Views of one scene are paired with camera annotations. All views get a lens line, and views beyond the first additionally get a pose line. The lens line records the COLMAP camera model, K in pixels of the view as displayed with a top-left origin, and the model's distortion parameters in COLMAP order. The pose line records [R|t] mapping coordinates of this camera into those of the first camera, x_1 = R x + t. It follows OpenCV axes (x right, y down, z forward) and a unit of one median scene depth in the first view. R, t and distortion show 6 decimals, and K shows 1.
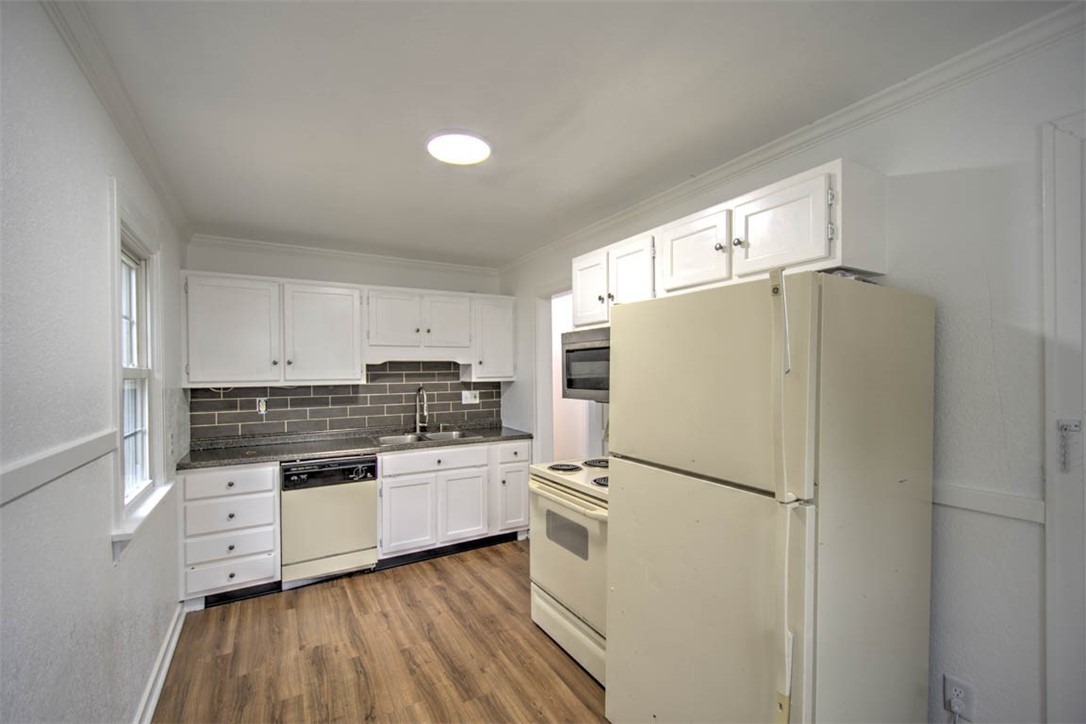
lens RADIAL K [[465.3, 0, 539.0], [0, 465.3, 375.6], [0, 0, 1]] dist [0.001259, 0.000031]
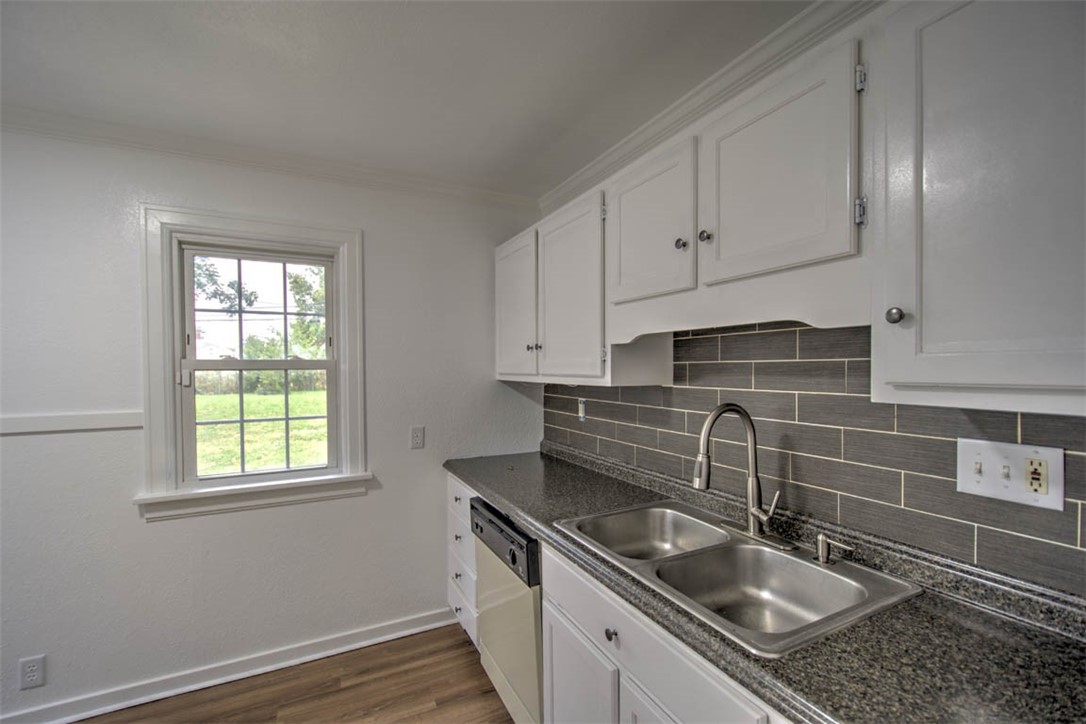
lens RADIAL K [[465.3, 0, 539.0], [0, 465.3, 375.6], [0, 0, 1]] dist [0.001259, 0.000031]
pose [[-0.063970, 0.028122, -0.997555, 0.100961], [-0.005364, 0.999579, 0.028523, -0.005666], [0.997937, 0.007175, -0.063793, 0.891024]]
